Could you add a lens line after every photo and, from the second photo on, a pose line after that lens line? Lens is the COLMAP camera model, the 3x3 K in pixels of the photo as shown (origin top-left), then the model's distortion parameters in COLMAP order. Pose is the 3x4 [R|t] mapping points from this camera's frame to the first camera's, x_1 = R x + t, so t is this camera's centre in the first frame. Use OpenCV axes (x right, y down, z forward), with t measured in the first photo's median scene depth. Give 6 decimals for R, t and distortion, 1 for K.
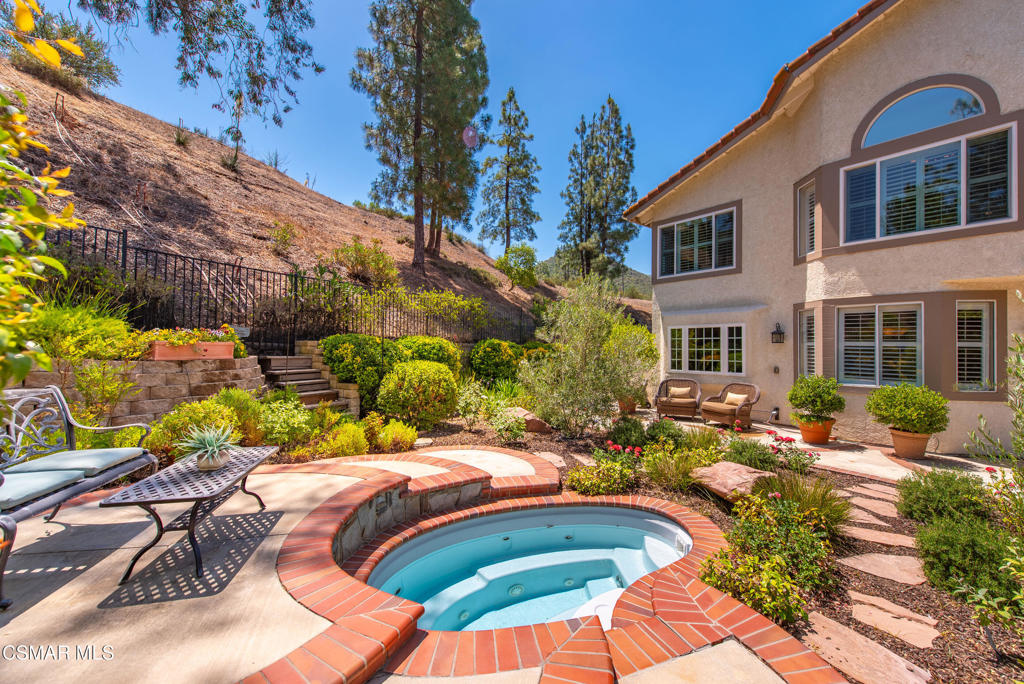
lens RADIAL K [[409.2, 0, 512.0], [0, 409.2, 342.0], [0, 0, 1]] dist [0.000875, -0.000067]
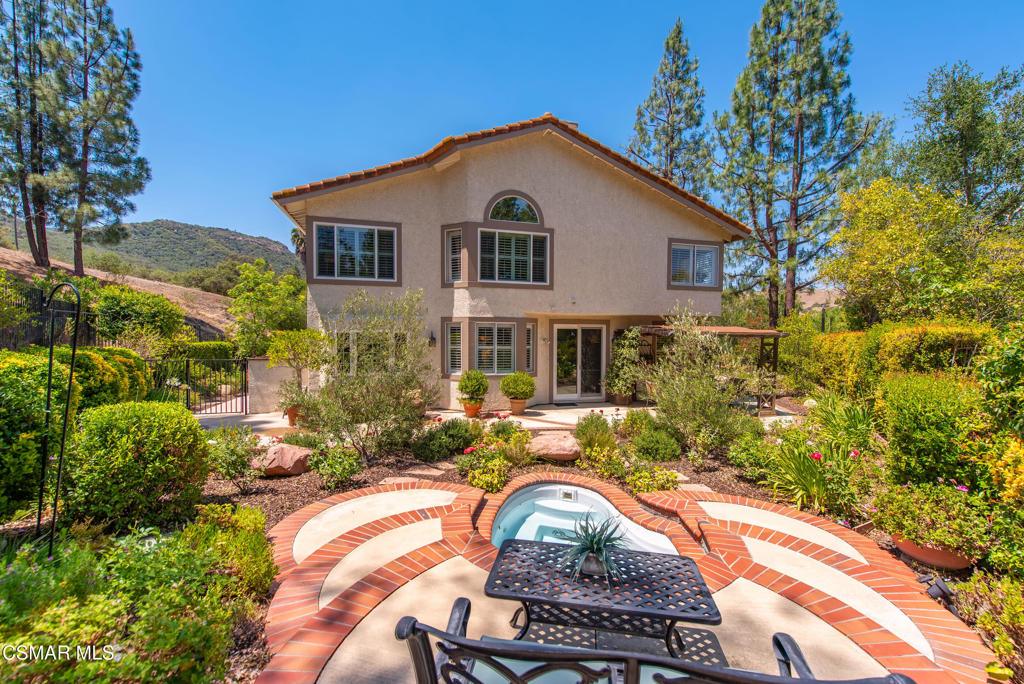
lens RADIAL K [[407.9, 0, 511.9], [0, 407.9, 358.4], [0, 0, 1]] dist [0.000551, -0.000124]
pose [[0.379330, -0.058714, 0.923397, -0.489440], [-0.013048, 0.997546, 0.068789, -0.054566], [-0.925169, -0.038143, 0.377633, 0.291892]]
